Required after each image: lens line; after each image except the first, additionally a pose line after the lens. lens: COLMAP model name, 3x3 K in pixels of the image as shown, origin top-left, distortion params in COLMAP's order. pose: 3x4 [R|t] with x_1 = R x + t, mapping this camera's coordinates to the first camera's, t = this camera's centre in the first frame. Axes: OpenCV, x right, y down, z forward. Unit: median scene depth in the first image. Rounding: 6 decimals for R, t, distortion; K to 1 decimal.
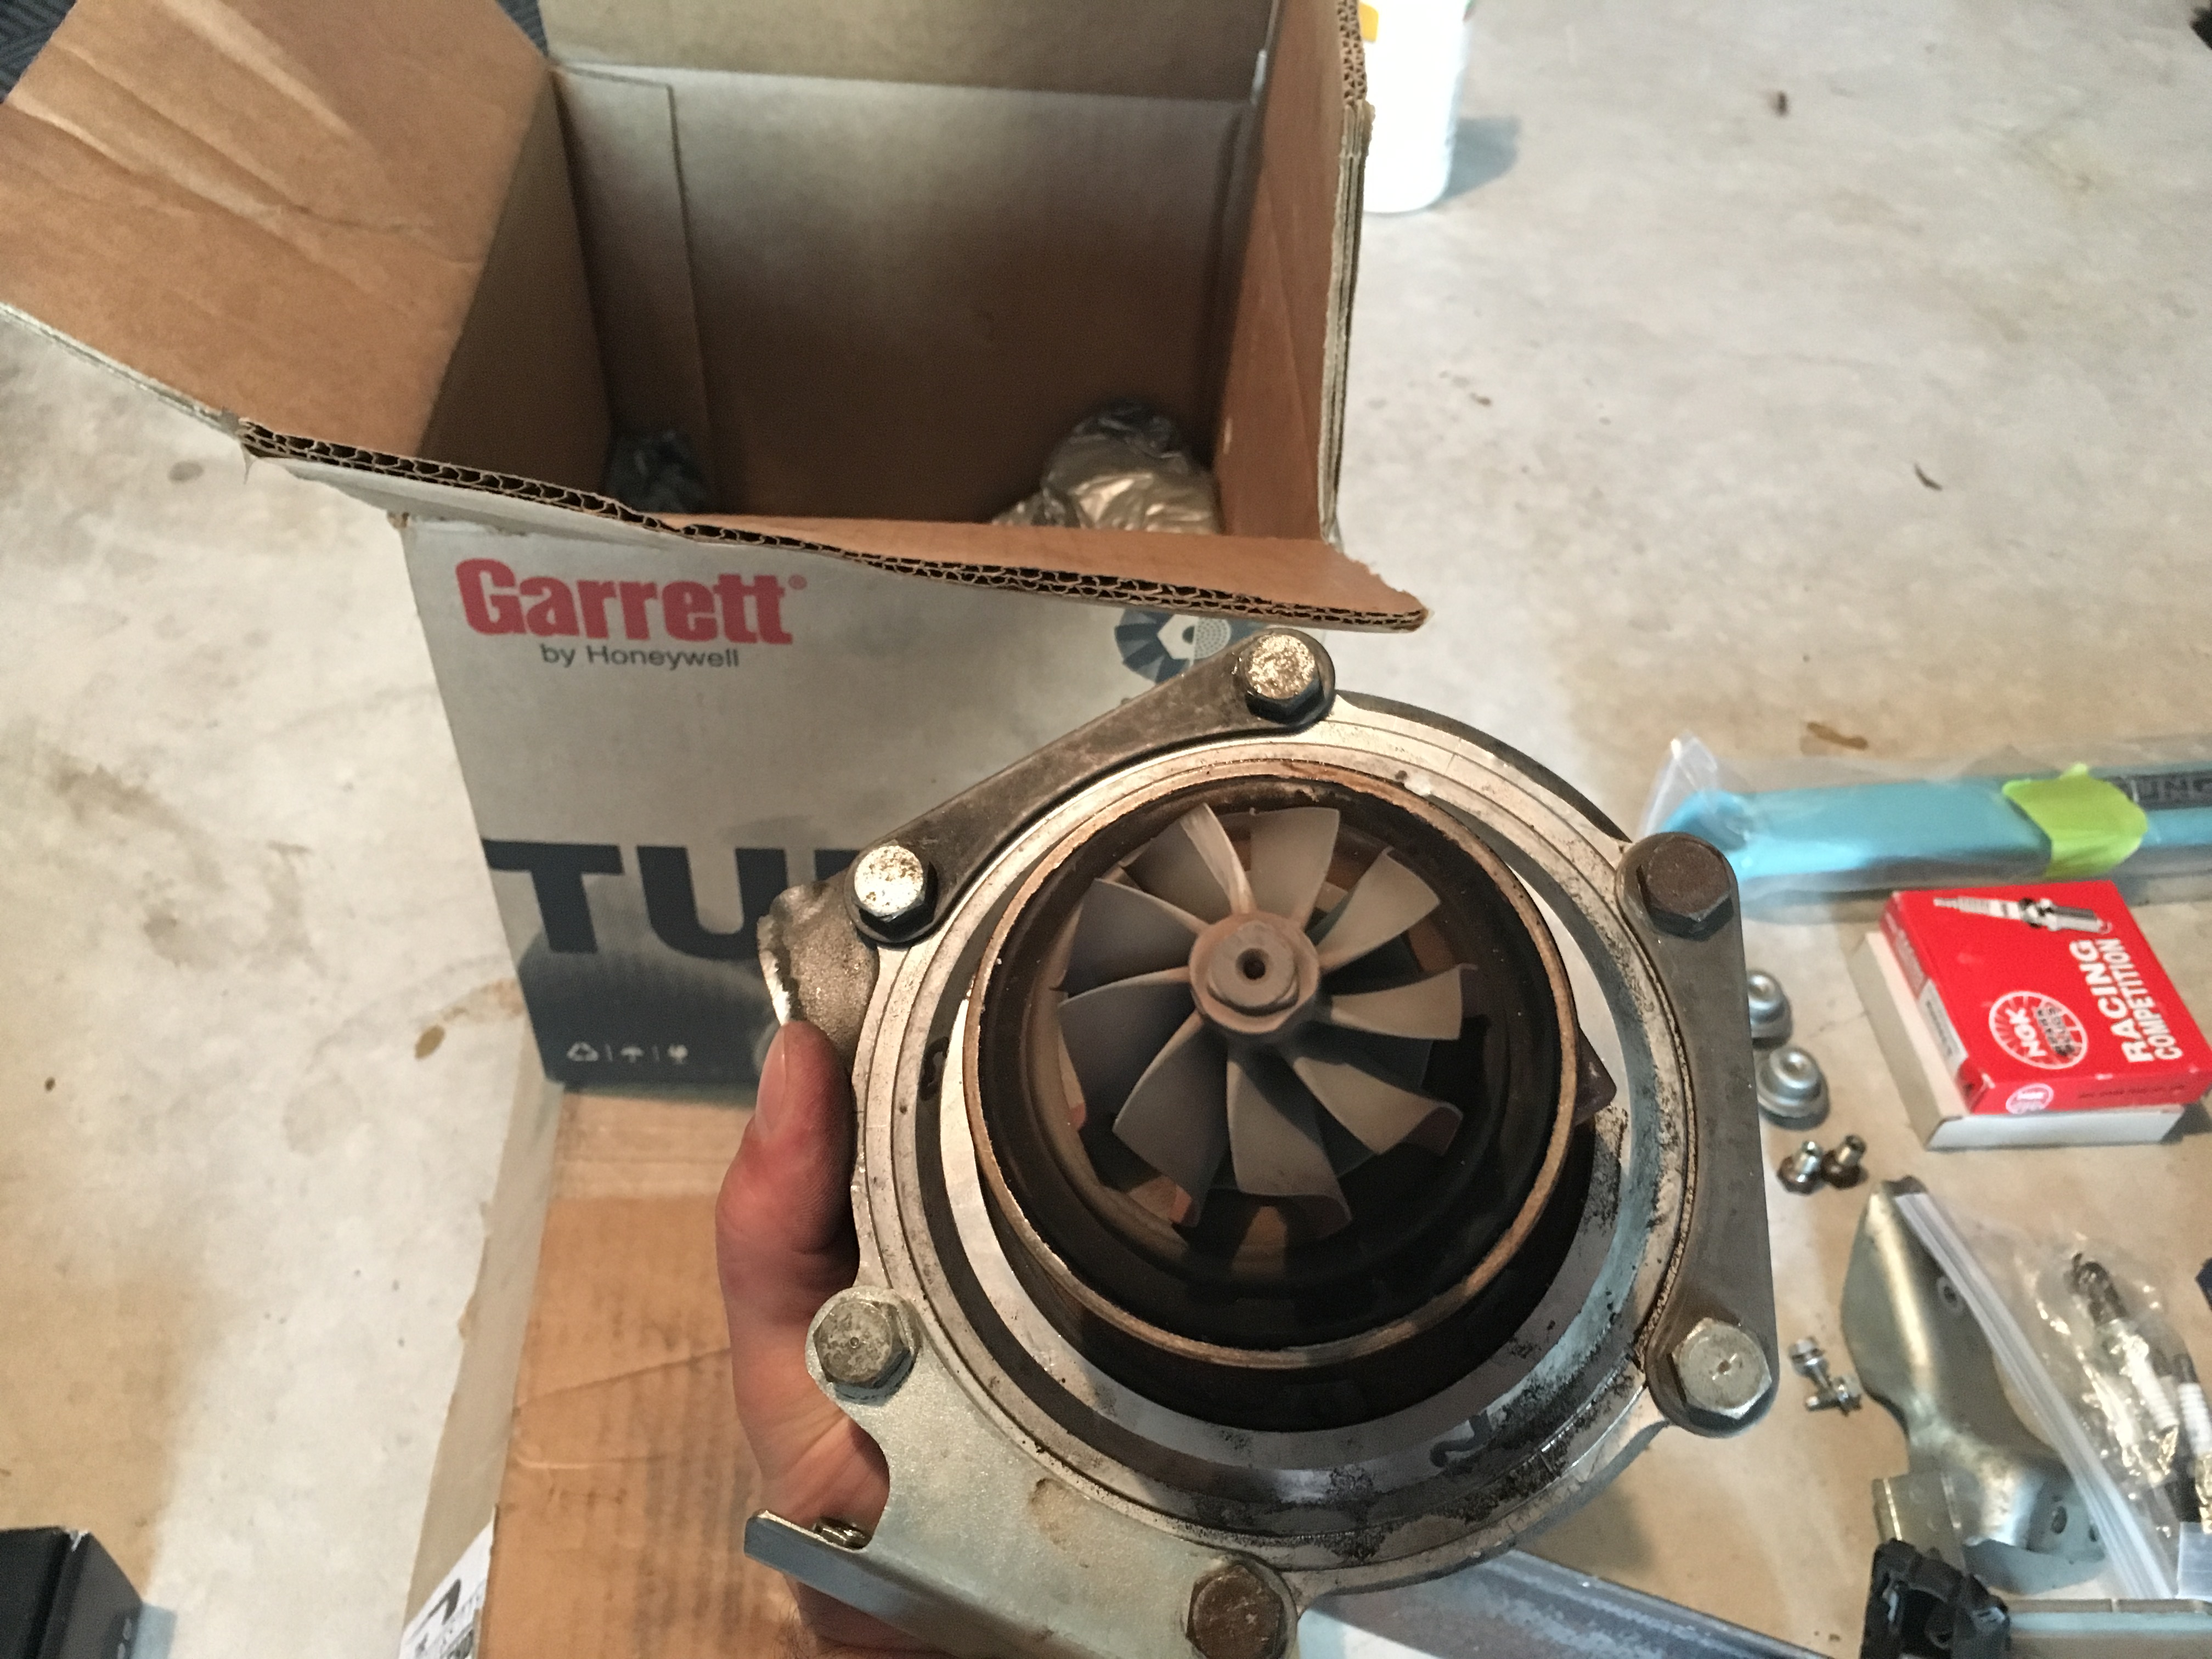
lens RADIAL K [[1897.9, 0, 1152.9], [0, 1897.9, 812.1], [0, 0, 1]] dist [0.052864, -0.095751]
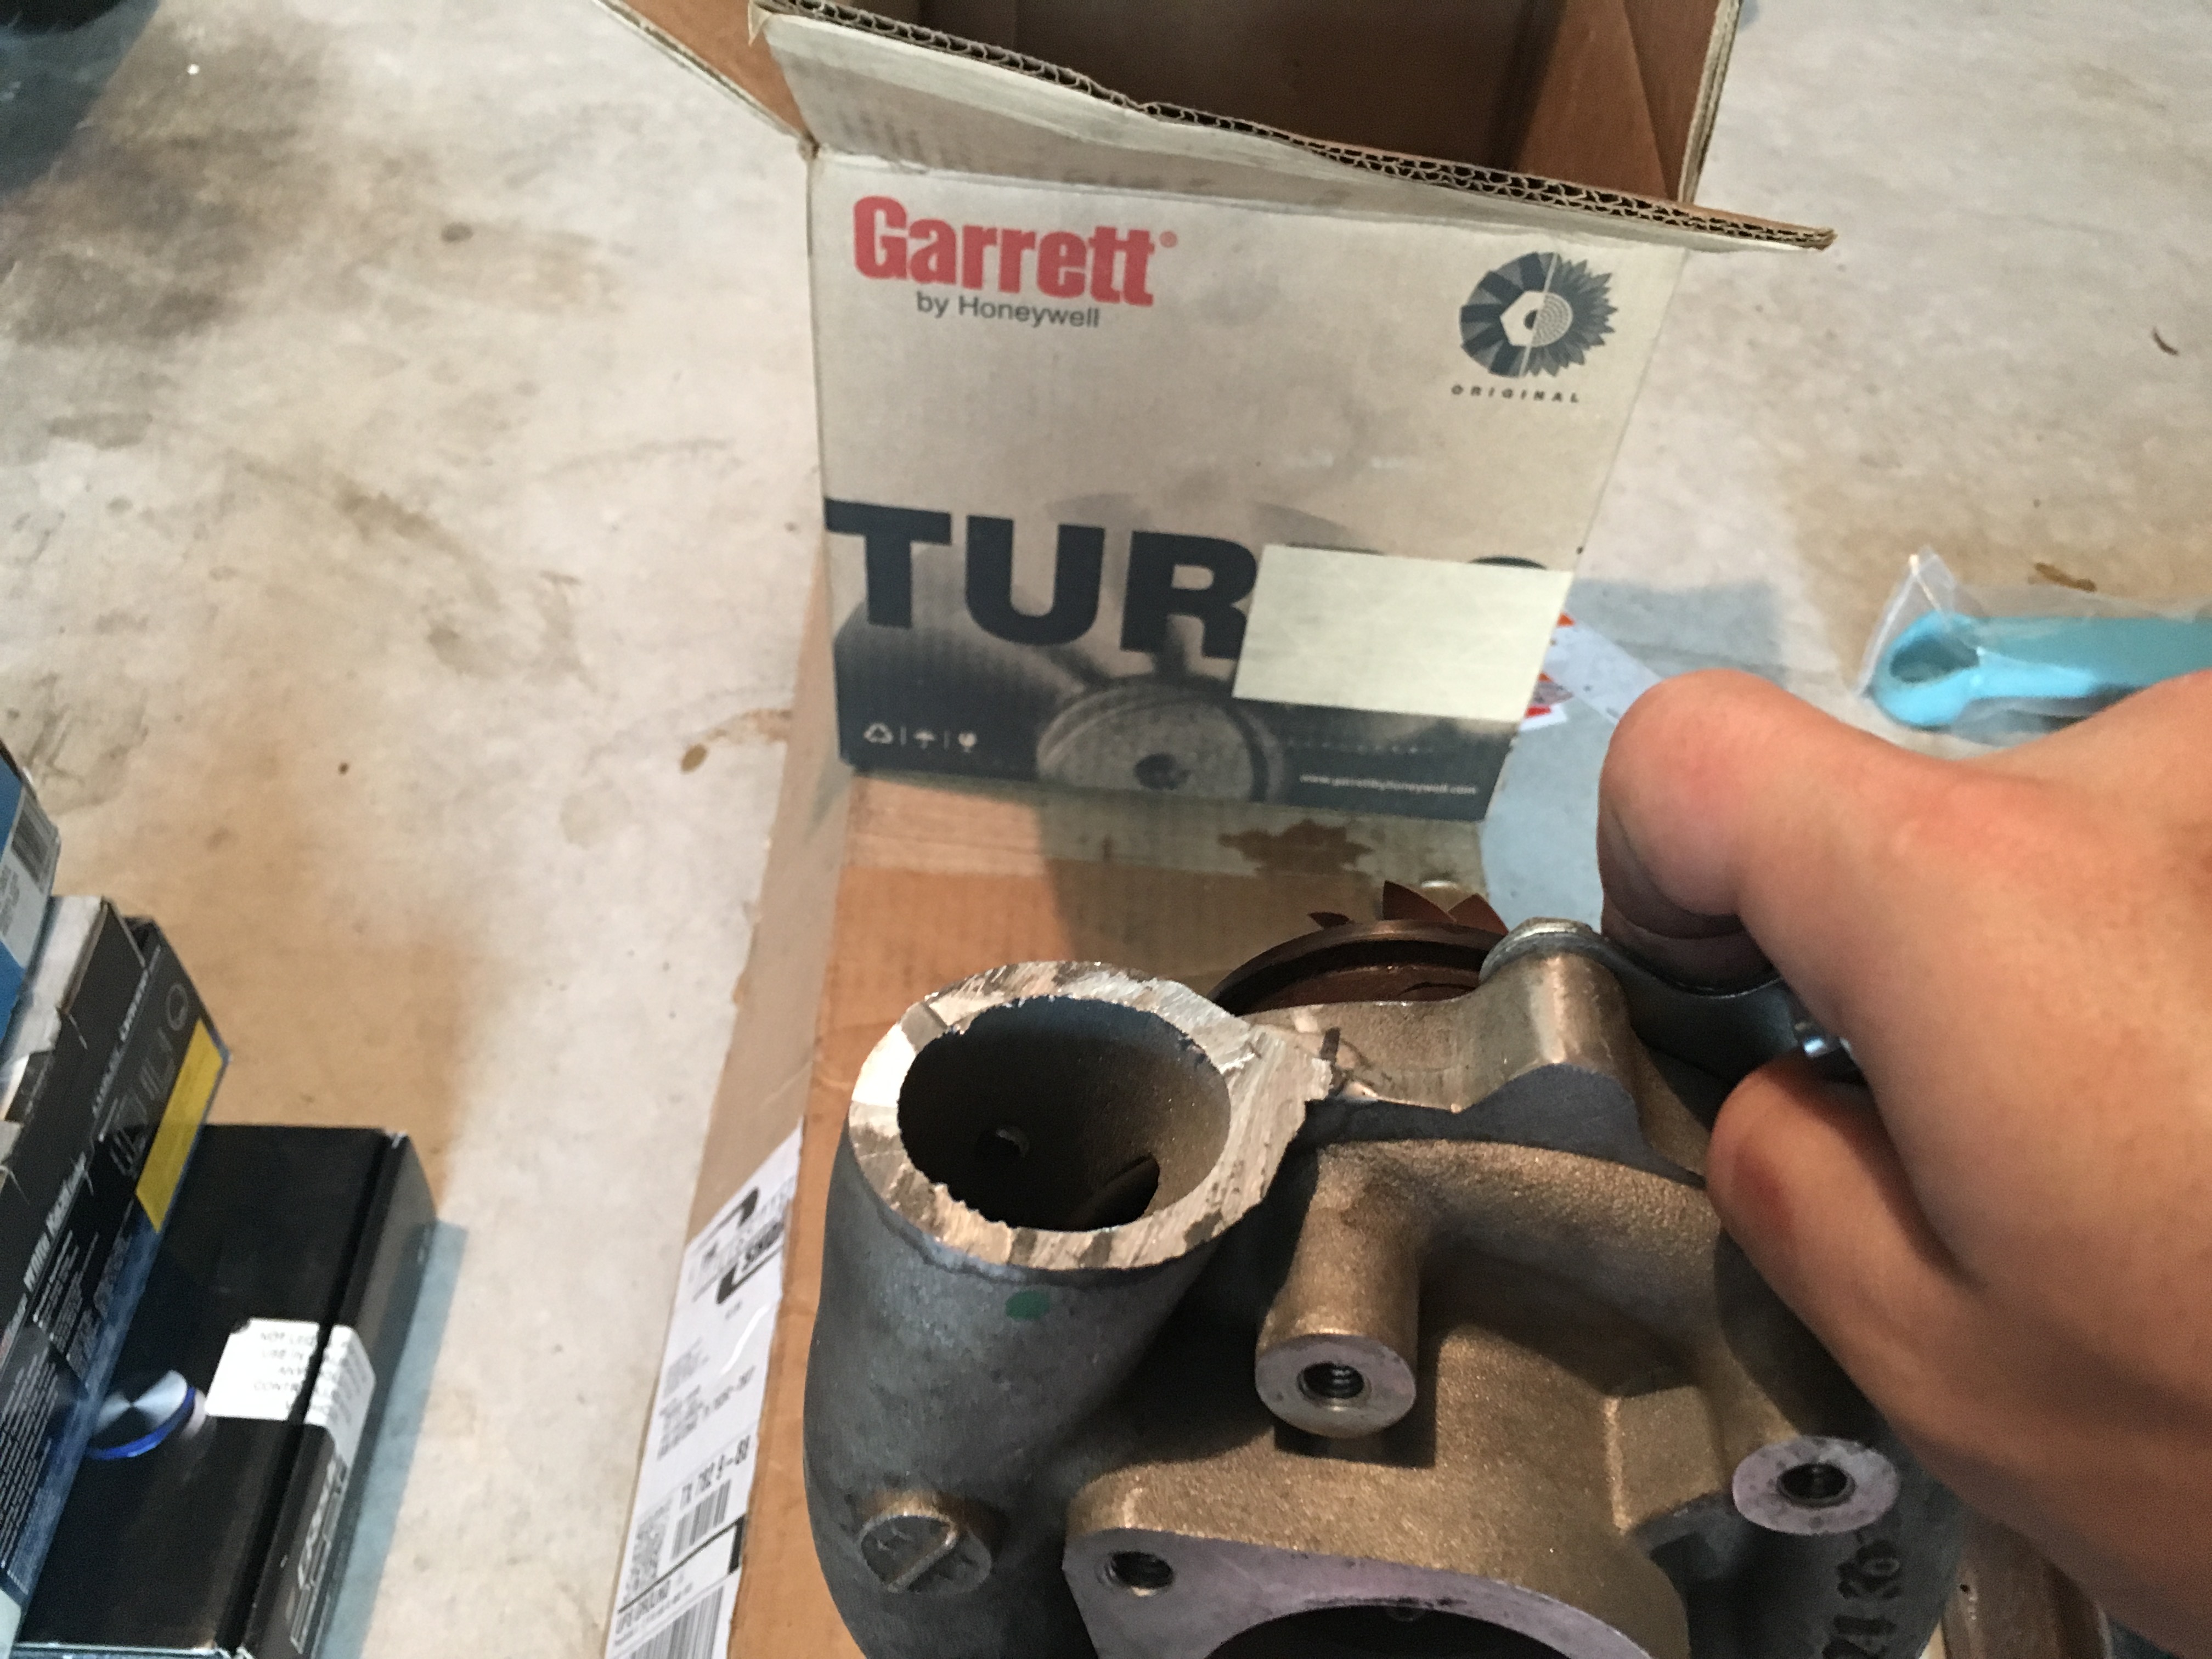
lens RADIAL K [[1897.9, 0, 1163.6], [0, 1897.9, 803.1], [0, 0, 1]] dist [0.052864, -0.095751]
pose [[0.996209, 0.071808, -0.049097, -0.062457], [-0.070004, 0.996841, 0.037513, 0.082256], [0.051635, -0.033933, 0.998089, -0.036192]]
